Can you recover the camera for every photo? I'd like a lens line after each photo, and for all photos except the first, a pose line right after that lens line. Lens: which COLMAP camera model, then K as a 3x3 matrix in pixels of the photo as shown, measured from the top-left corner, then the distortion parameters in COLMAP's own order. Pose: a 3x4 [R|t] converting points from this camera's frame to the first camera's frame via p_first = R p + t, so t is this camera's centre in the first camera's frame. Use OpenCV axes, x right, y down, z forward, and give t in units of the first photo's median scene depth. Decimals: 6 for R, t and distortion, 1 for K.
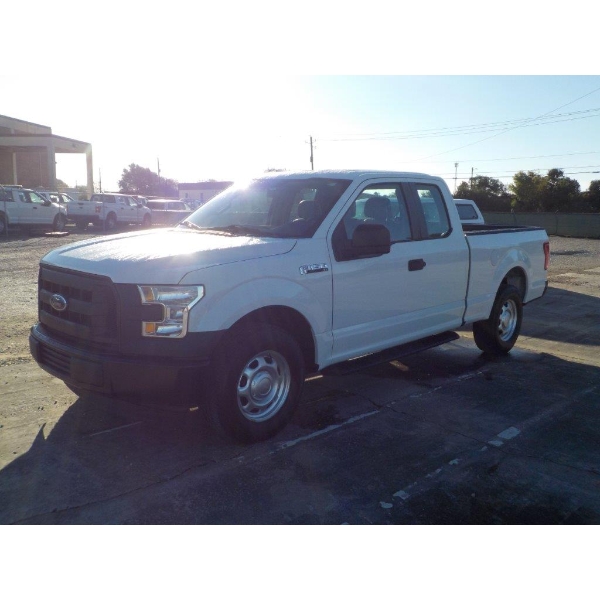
lens RADIAL K [[604.4, 0, 301.7], [0, 604.4, 305.6], [0, 0, 1]] dist [0.008598, 0.000000]
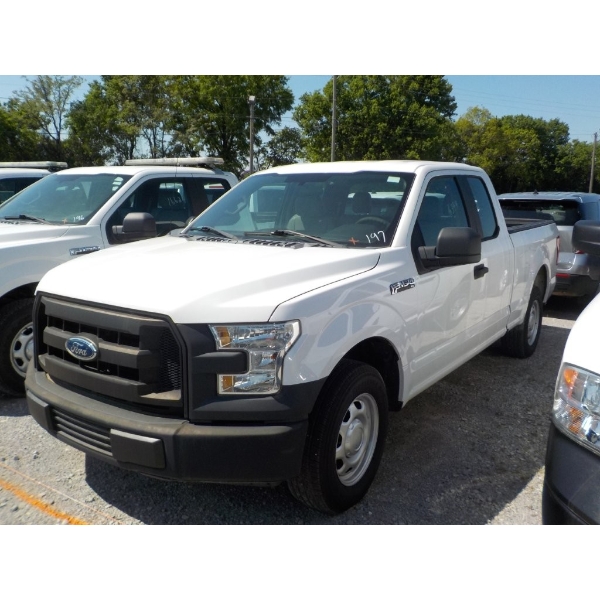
lens RADIAL K [[600.8, 0, 304.3], [0, 600.8, 307.1], [0, 0, 1]] dist [-0.017778, 0.000000]
pose [[0.981693, -0.040469, 0.186119, -0.265345], [0.034419, 0.998772, 0.035629, -0.068272], [-0.187332, -0.028571, 0.981881, 0.247048]]
